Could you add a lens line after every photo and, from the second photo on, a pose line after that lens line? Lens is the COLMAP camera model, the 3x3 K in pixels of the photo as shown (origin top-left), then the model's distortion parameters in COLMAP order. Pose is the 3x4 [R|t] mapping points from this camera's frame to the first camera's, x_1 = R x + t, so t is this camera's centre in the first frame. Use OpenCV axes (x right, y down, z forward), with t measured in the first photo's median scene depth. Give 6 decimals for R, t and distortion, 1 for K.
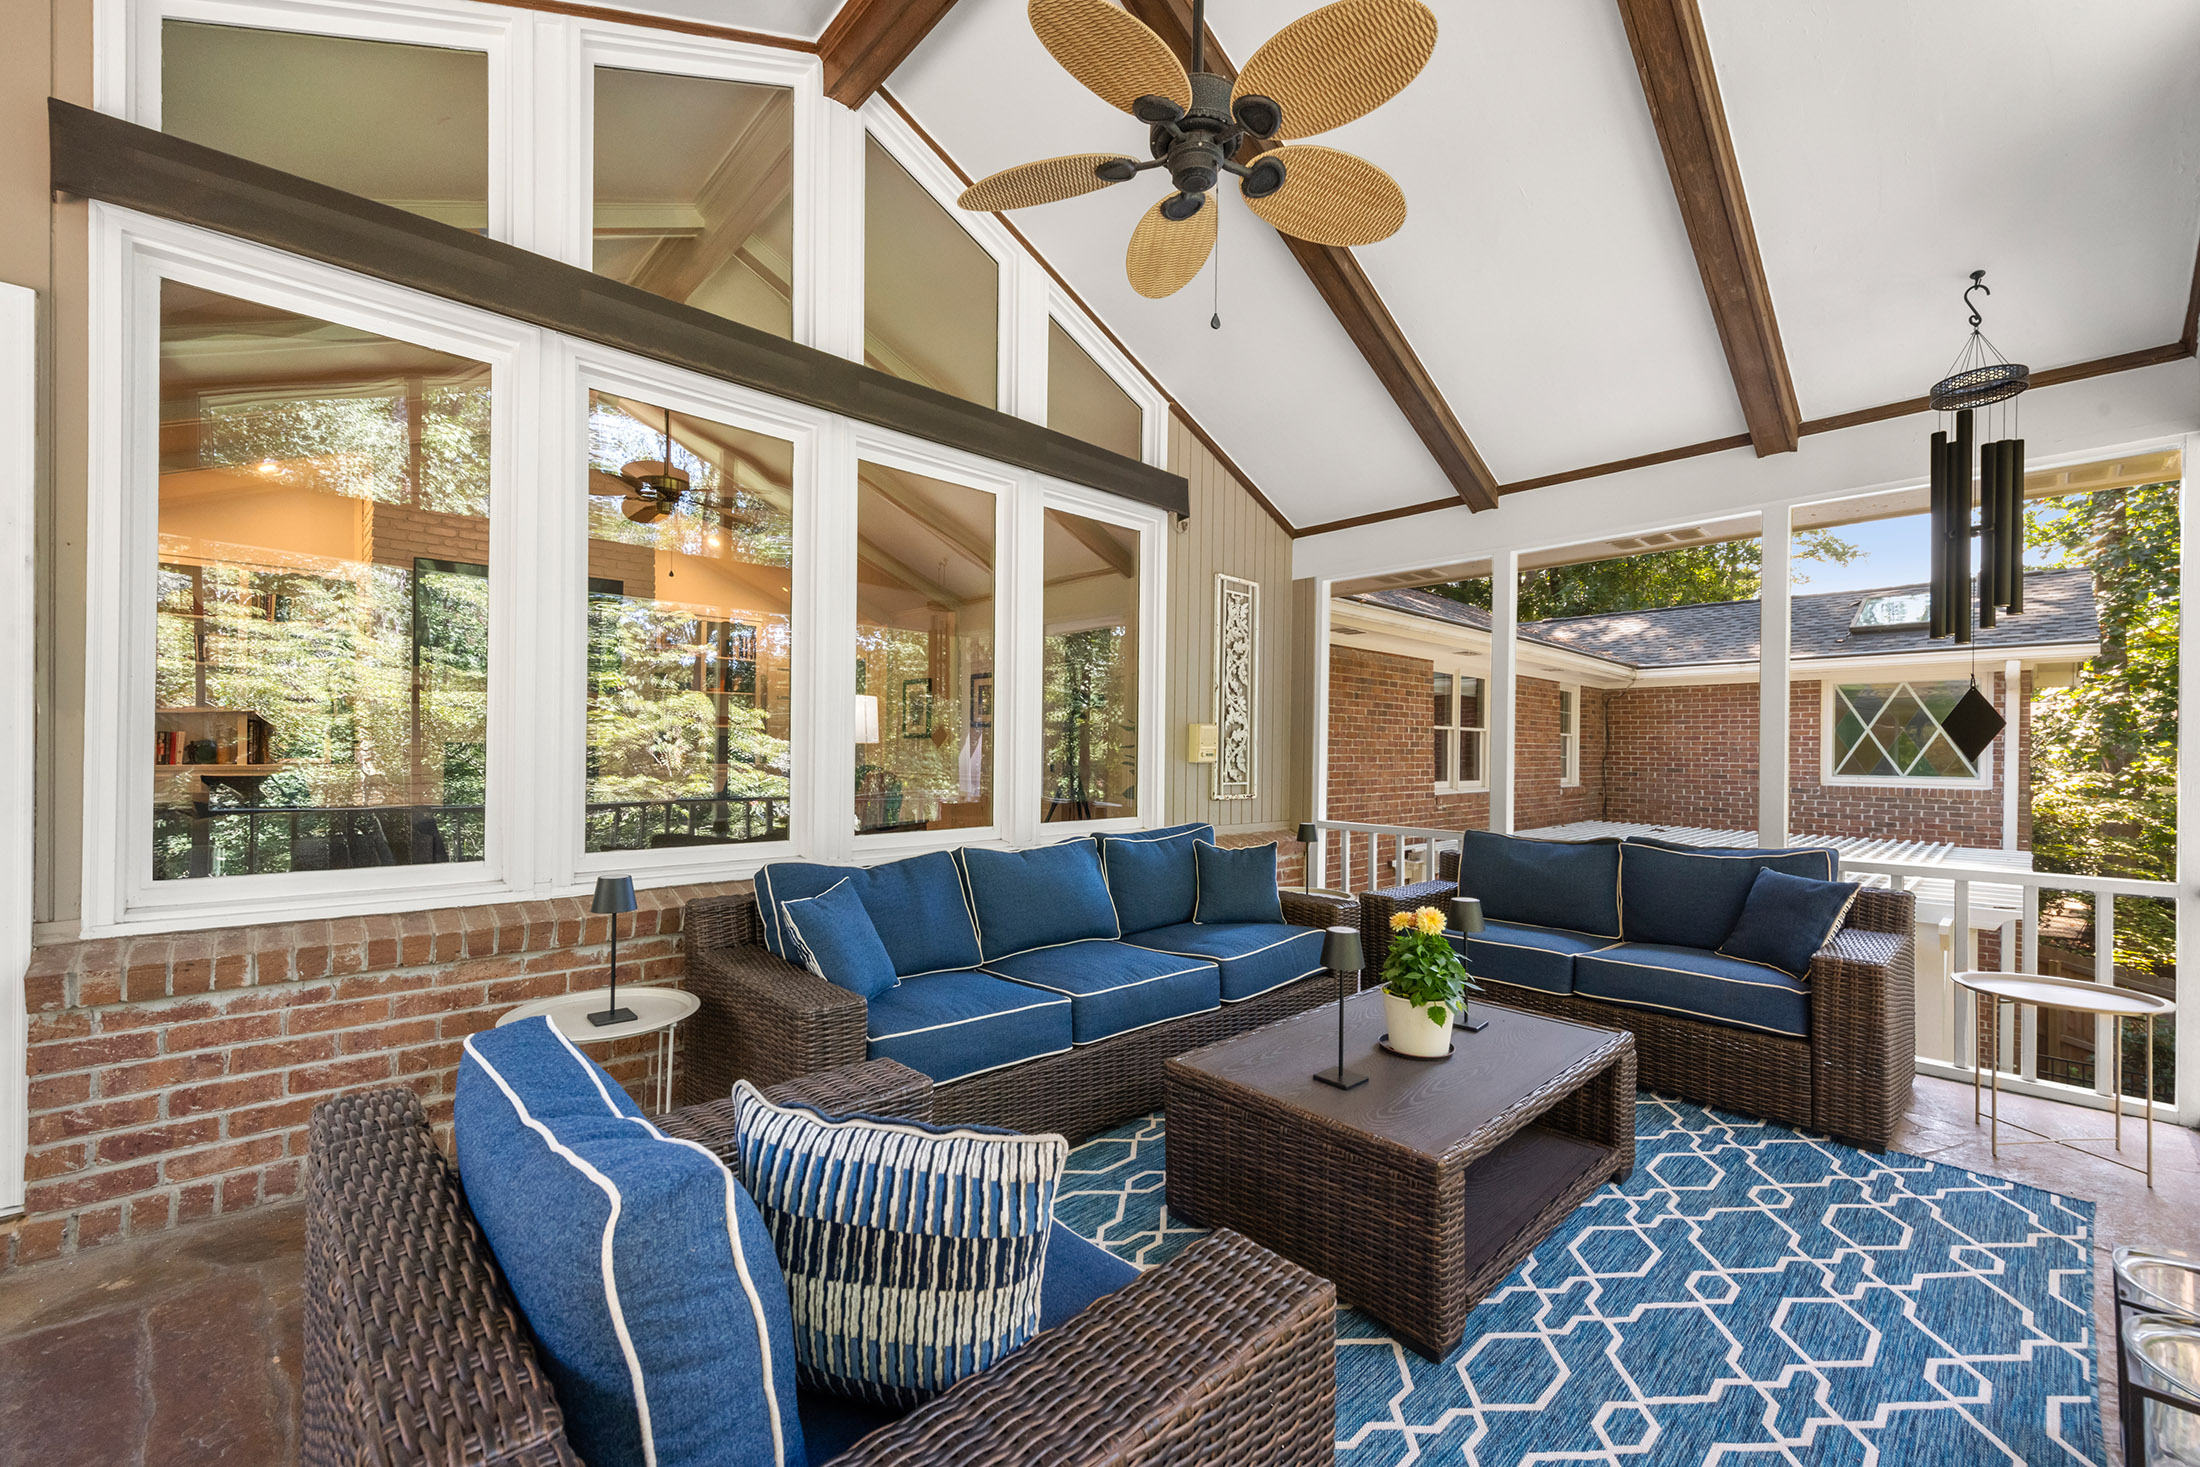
lens RADIAL K [[877.9, 0, 1100.0], [0, 877.9, 733.5], [0, 0, 1]] dist [-0.010149, 0.000059]
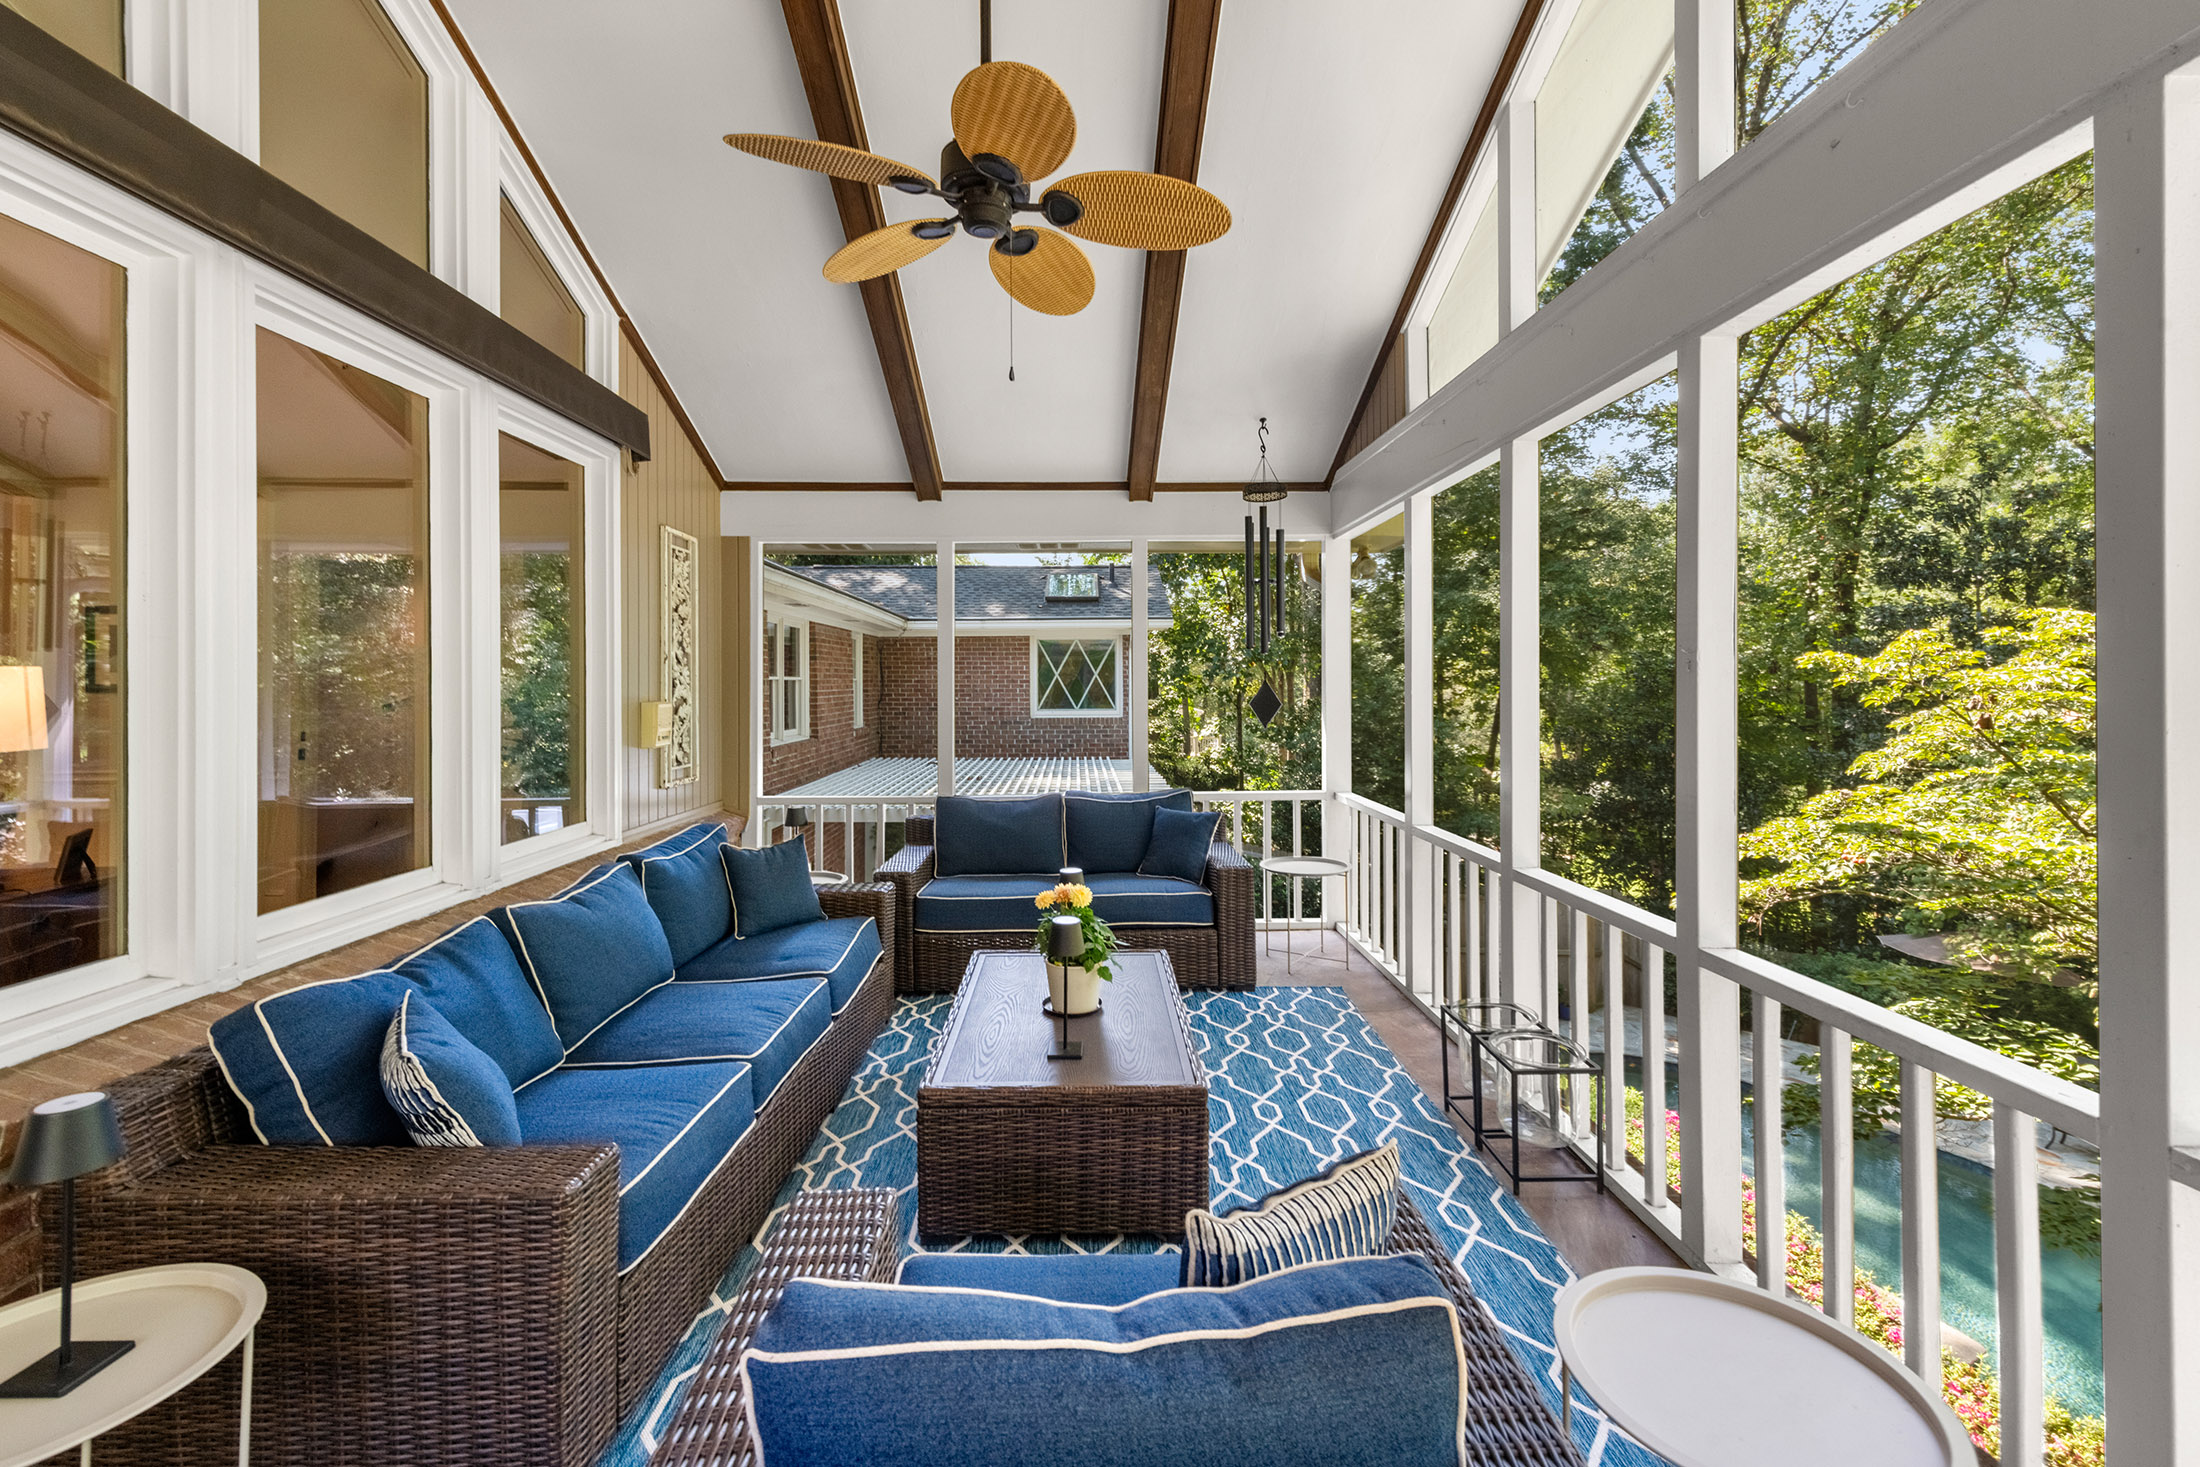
lens RADIAL K [[915.8, 0, 1105.3], [0, 915.8, 656.8], [0, 0, 1]] dist [0.001621, 0.000409]
pose [[0.648052, 0.007949, 0.761555, -0.284972], [-0.007213, 0.999965, -0.004300, -0.054911], [-0.761562, -0.002706, 0.648086, 0.085295]]
